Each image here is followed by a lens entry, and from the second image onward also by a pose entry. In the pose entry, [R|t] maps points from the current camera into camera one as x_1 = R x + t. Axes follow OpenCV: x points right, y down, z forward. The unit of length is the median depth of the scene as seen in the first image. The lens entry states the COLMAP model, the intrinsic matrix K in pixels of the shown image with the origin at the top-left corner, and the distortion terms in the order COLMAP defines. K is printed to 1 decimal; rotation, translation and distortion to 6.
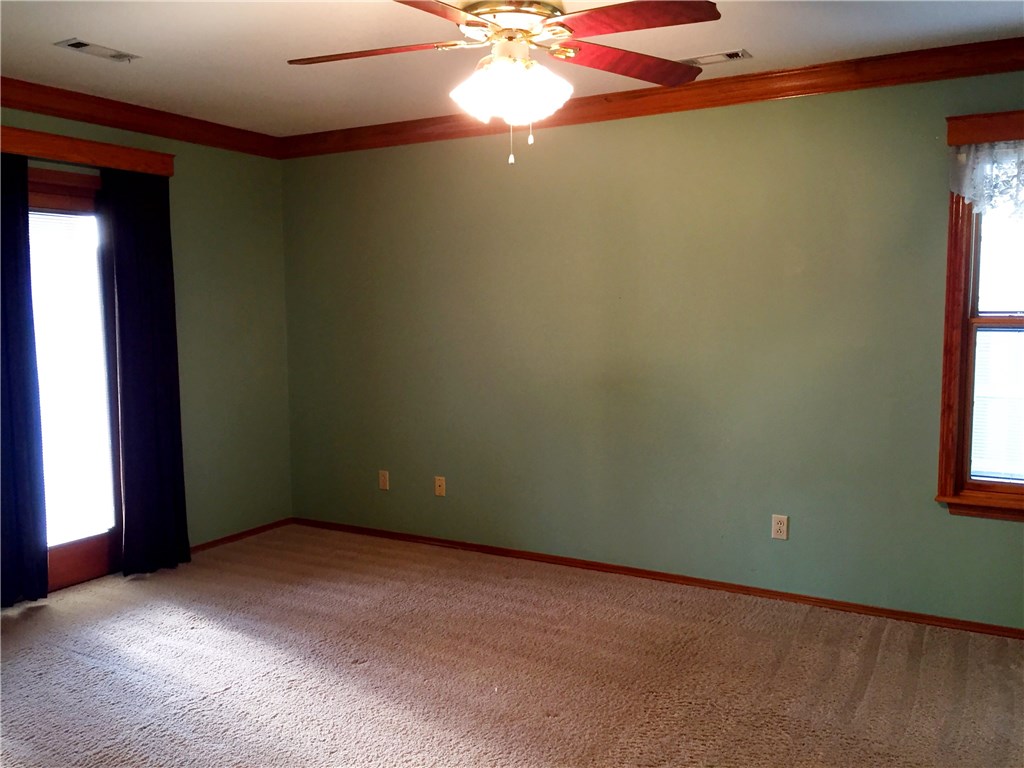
lens RADIAL K [[872.7, 0, 514.6], [0, 872.7, 383.7], [0, 0, 1]] dist [0.072109, -0.095813]
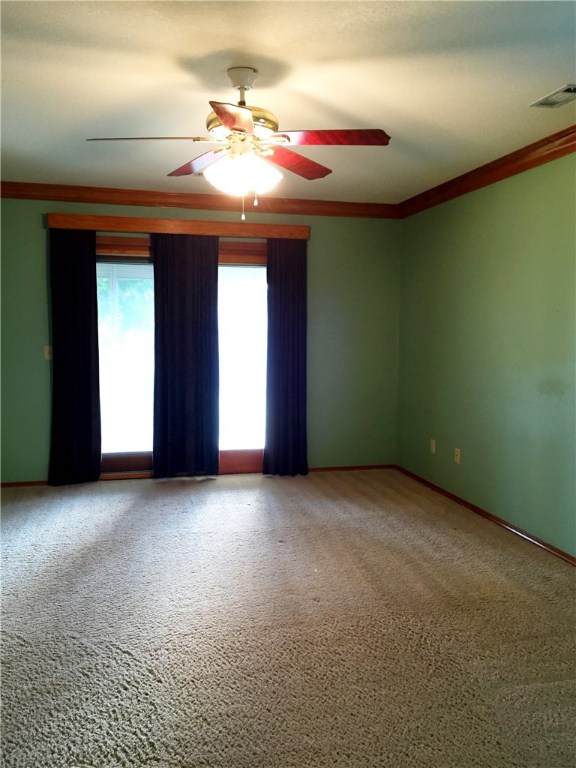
lens RADIAL K [[654.5, 0, 312.9], [0, 654.5, 384.9], [0, 0, 1]] dist [0.072109, -0.095813]
pose [[0.681119, 0.070107, -0.728809, 0.559599], [-0.081572, 0.996474, 0.019622, 0.011375], [0.727615, 0.046085, 0.684436, 0.192765]]
